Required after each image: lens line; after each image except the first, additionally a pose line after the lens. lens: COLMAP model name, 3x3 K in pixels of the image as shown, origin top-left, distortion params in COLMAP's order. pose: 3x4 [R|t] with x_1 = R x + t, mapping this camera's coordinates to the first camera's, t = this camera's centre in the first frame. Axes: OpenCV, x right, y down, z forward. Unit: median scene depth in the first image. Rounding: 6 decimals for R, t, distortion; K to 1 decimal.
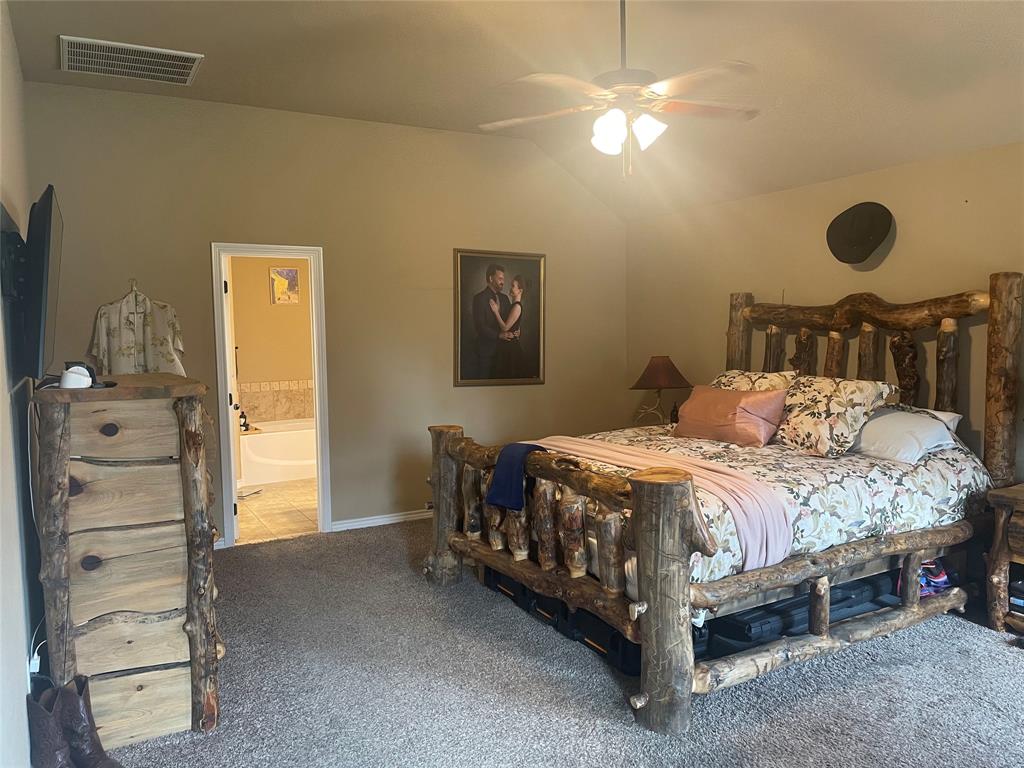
lens RADIAL K [[770.0, 0, 511.0], [0, 770.0, 382.4], [0, 0, 1]] dist [0.087291, -0.109669]
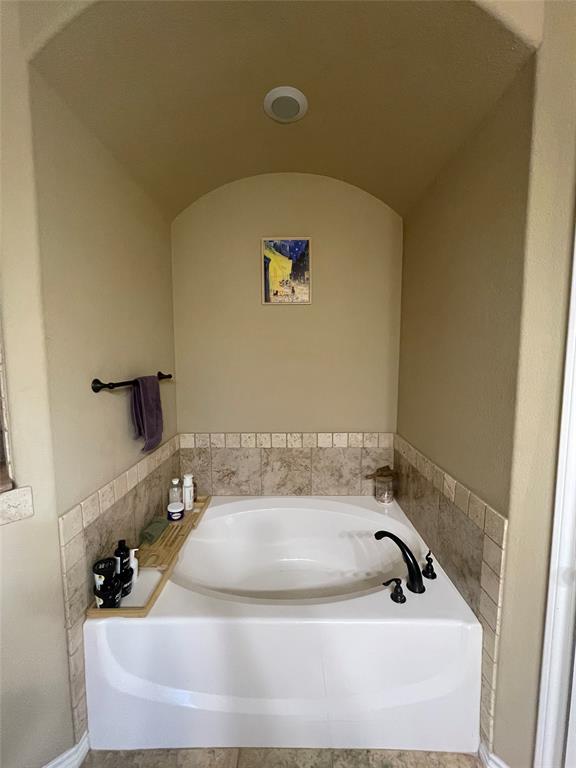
lens RADIAL K [[310.8, 0, 289.3], [0, 310.8, 383.4], [0, 0, 1]] dist [-0.002635, -0.000345]
pose [[0.870721, 0.061836, -0.487874, -0.171926], [-0.050557, 0.998062, 0.036270, -0.049147], [0.489171, -0.006916, 0.872160, 0.798544]]
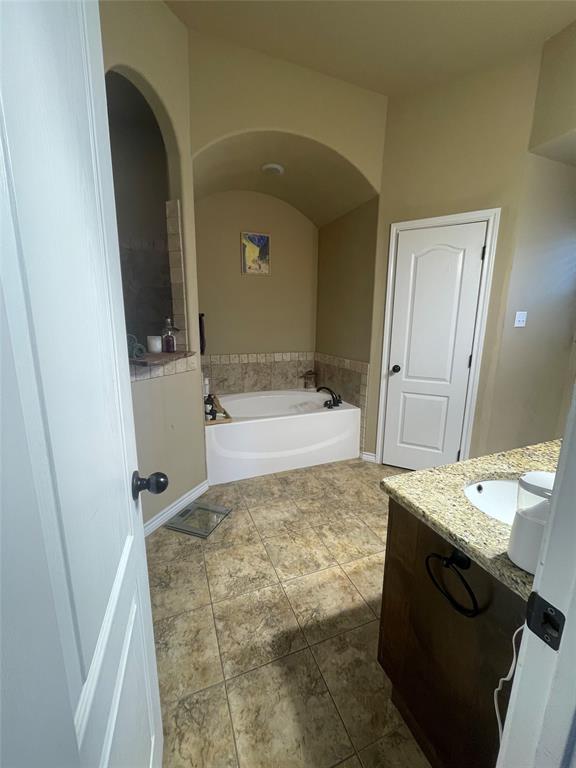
lens RADIAL K [[310.8, 0, 290.8], [0, 310.8, 384.8], [0, 0, 1]] dist [-0.002635, -0.000345]
pose [[0.992814, 0.052913, -0.107334, -0.199272], [-0.038551, 0.990537, 0.131721, -0.016901], [0.113288, -0.126637, 0.985459, 0.608203]]
